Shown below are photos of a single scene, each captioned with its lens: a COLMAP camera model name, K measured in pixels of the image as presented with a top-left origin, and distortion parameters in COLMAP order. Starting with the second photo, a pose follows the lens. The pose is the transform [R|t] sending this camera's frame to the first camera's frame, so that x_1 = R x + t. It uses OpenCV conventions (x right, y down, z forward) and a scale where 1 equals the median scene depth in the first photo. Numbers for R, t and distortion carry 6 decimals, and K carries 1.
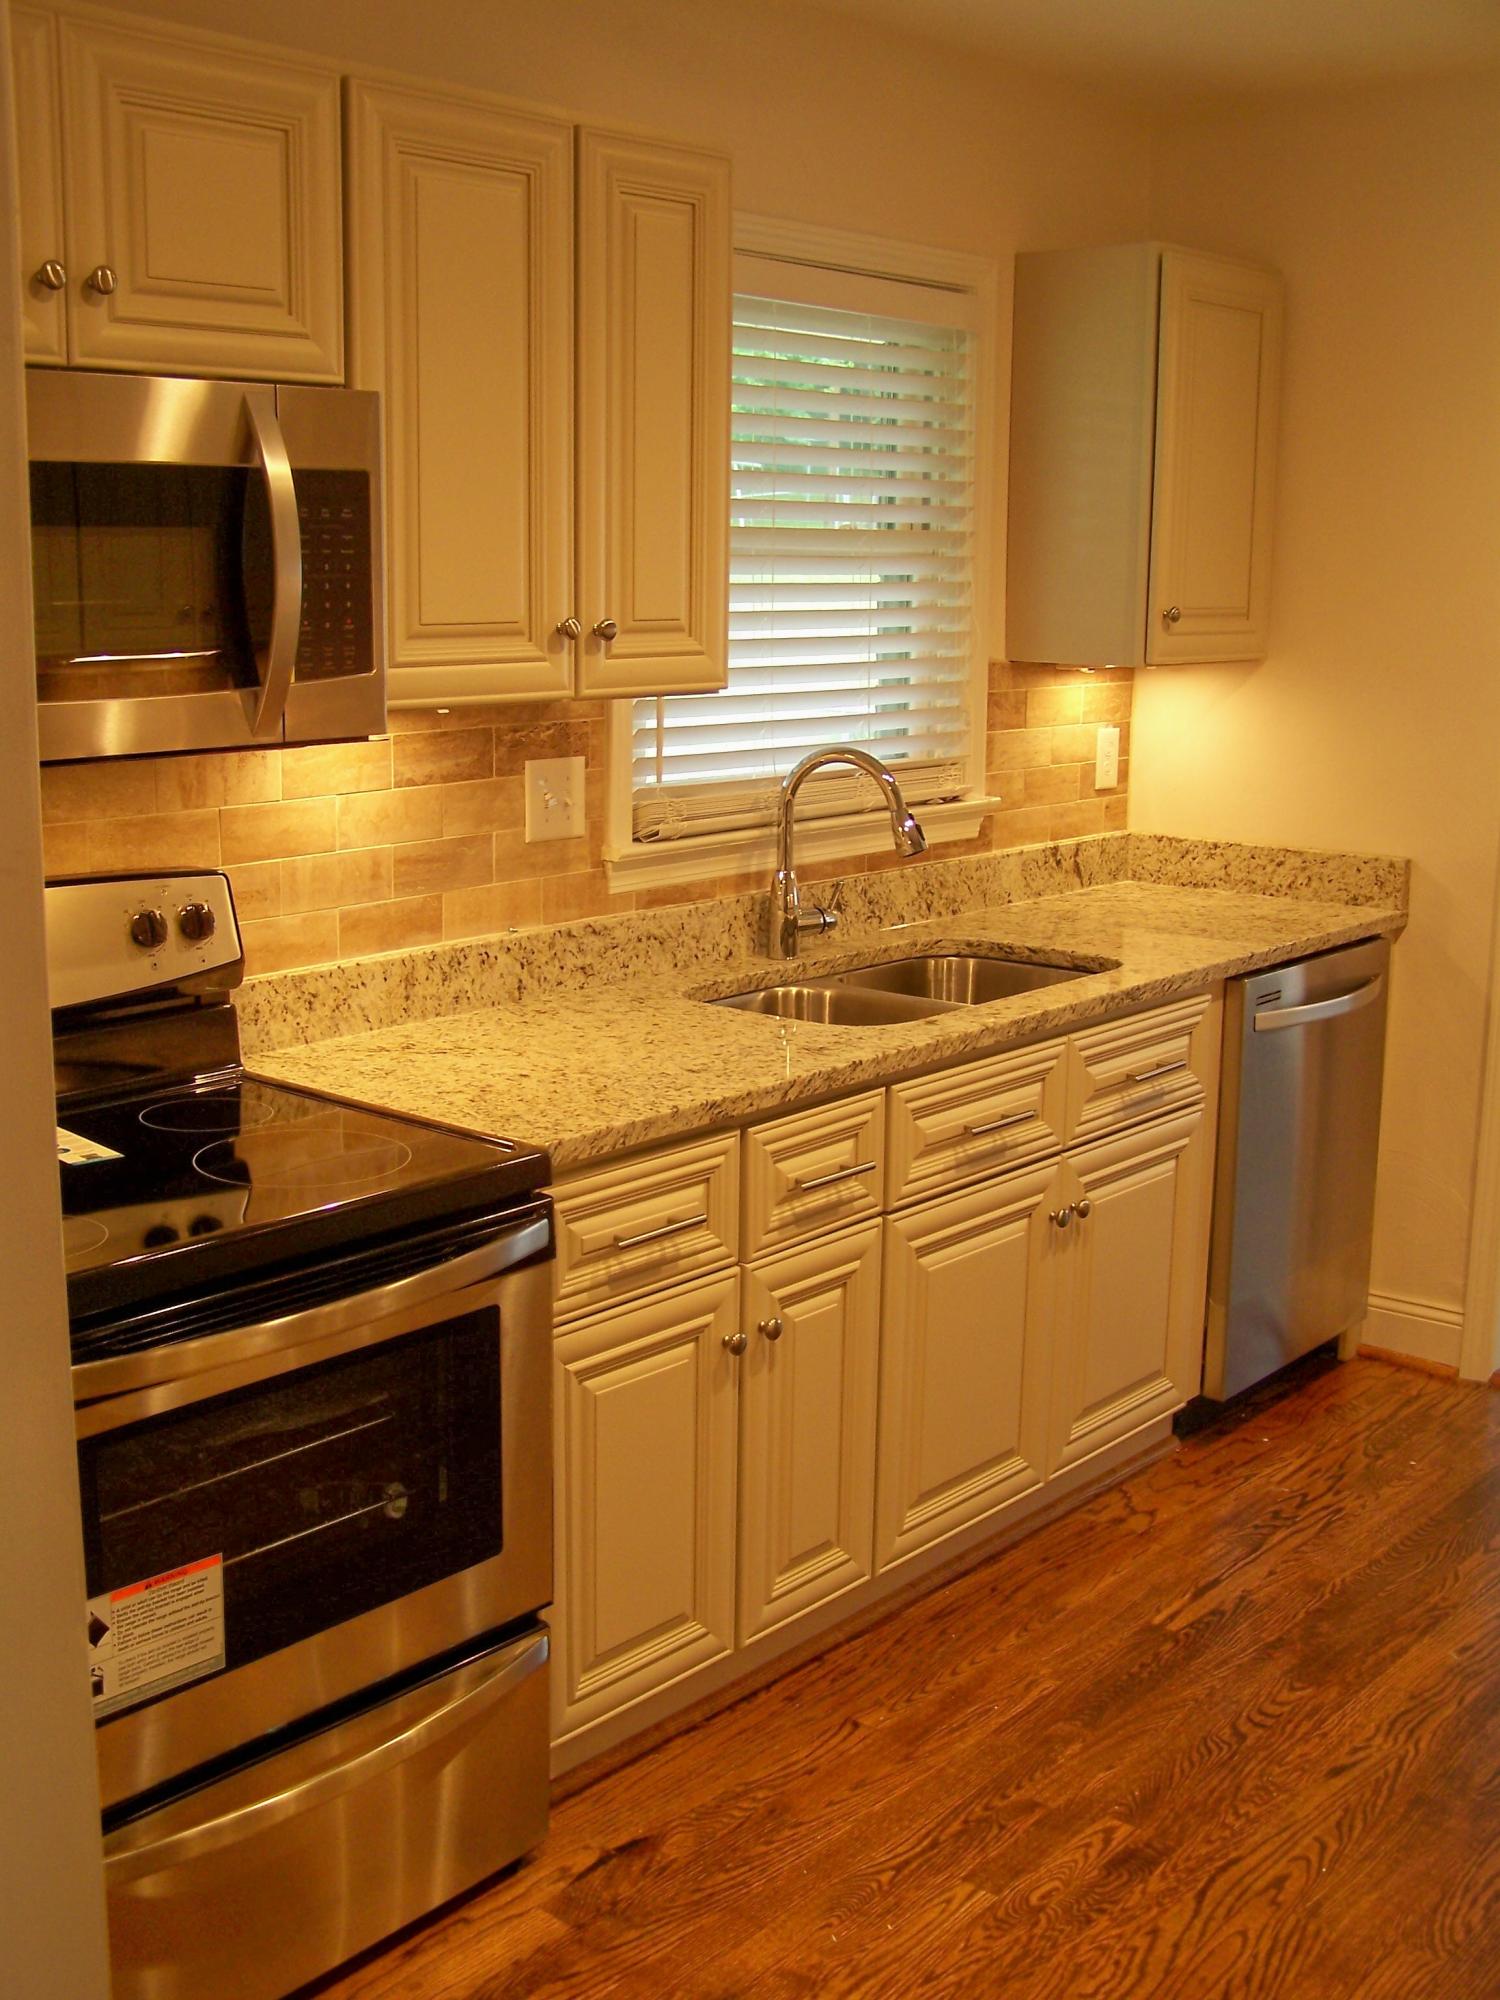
lens RADIAL K [[2266.5, 0, 697.3], [0, 2266.5, 1018.8], [0, 0, 1]] dist [-0.202957, 0.370937]
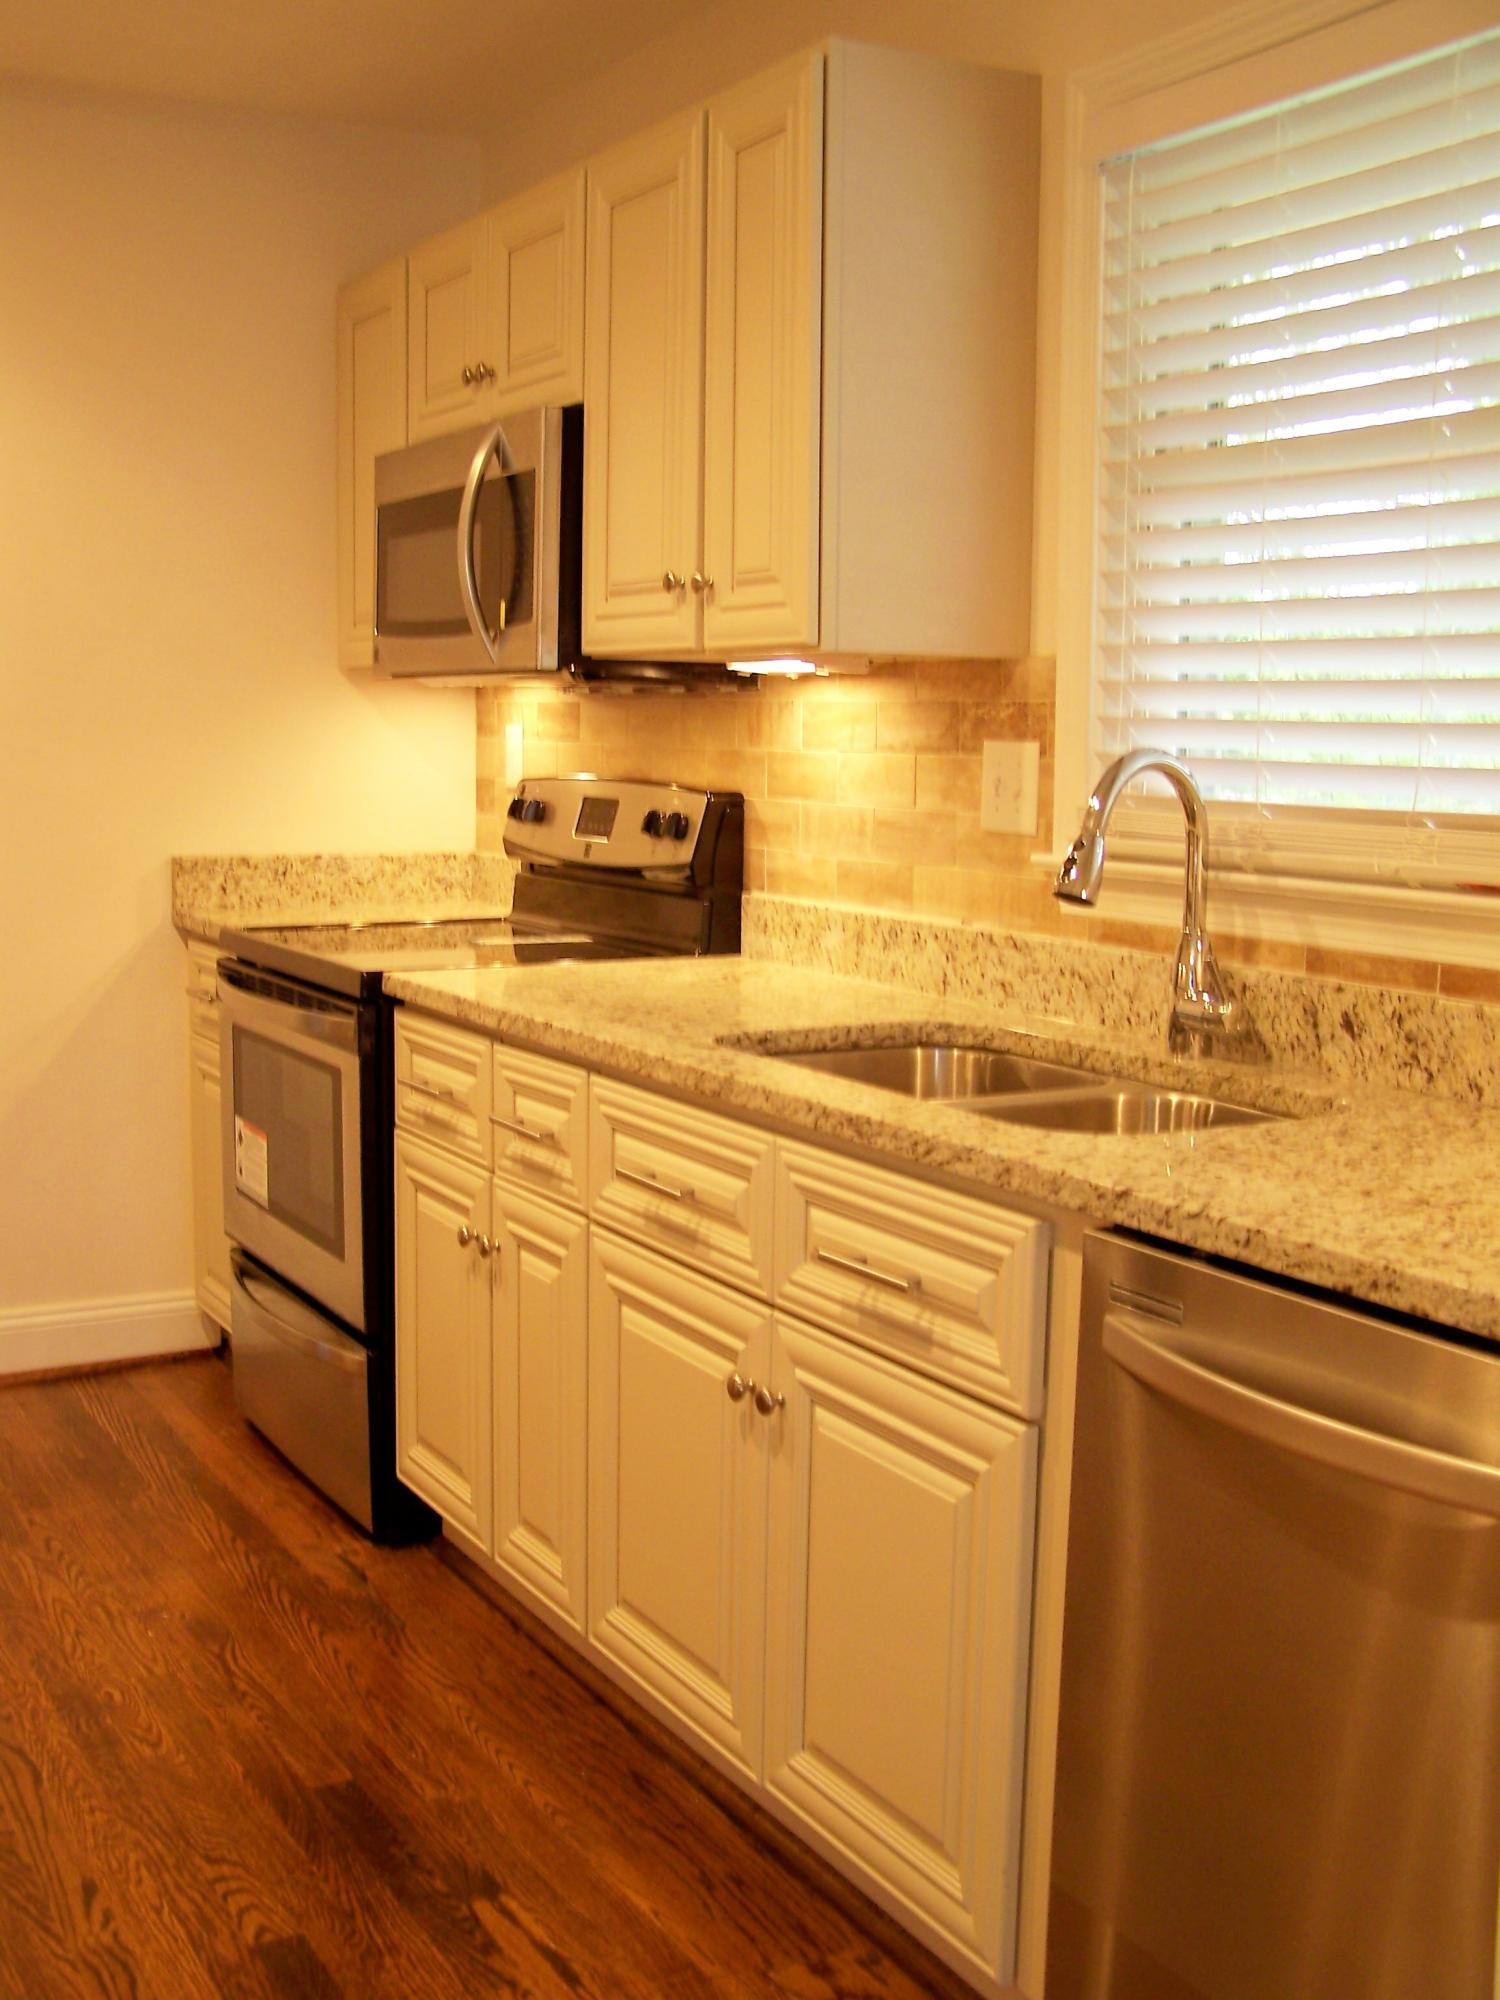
lens RADIAL K [[2266.5, 0, 697.3], [0, 2266.5, 1018.8], [0, 0, 1]] dist [-0.202957, 0.370937]
pose [[-0.356046, 0.110002, -0.927971, 0.827392], [-0.203728, 0.960022, 0.191968, -0.157793], [0.911990, 0.257404, -0.319402, 1.218926]]
